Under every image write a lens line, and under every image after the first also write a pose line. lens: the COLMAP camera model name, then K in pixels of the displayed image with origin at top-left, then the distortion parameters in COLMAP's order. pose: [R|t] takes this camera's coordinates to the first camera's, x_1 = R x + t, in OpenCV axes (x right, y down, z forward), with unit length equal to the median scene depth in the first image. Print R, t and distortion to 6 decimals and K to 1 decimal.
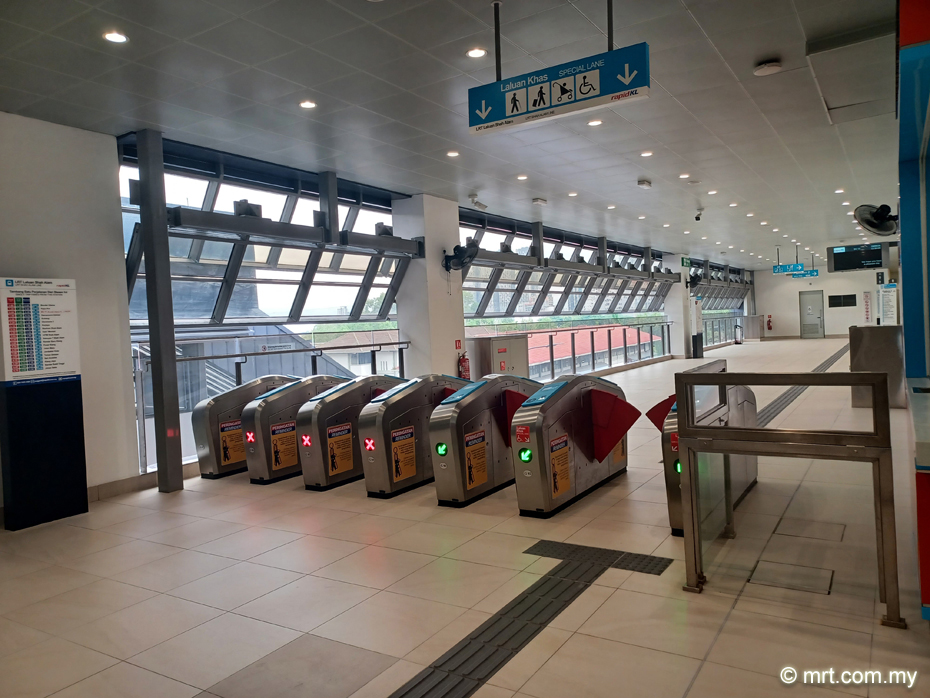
lens RADIAL K [[676.7, 0, 464.6], [0, 676.7, 346.7], [0, 0, 1]] dist [0.040961, 0.002430]
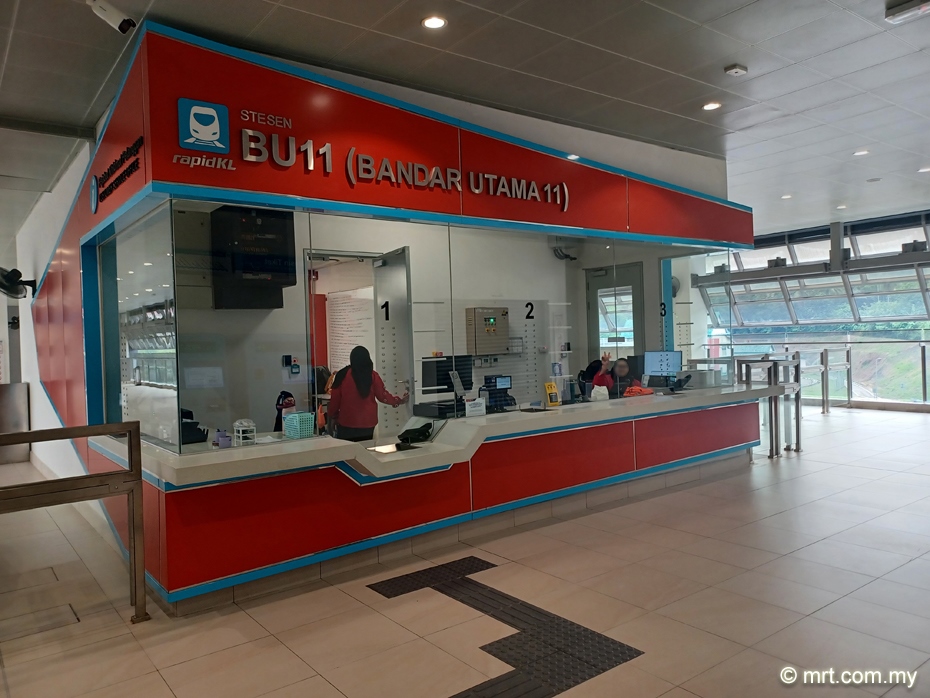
lens RADIAL K [[676.7, 0, 465.0], [0, 676.7, 348.1], [0, 0, 1]] dist [0.040961, 0.002430]
pose [[0.347878, 0.025933, 0.937181, -0.353222], [0.047043, 0.997875, -0.045075, -0.011846], [-0.936359, 0.059769, 0.345919, -0.023976]]
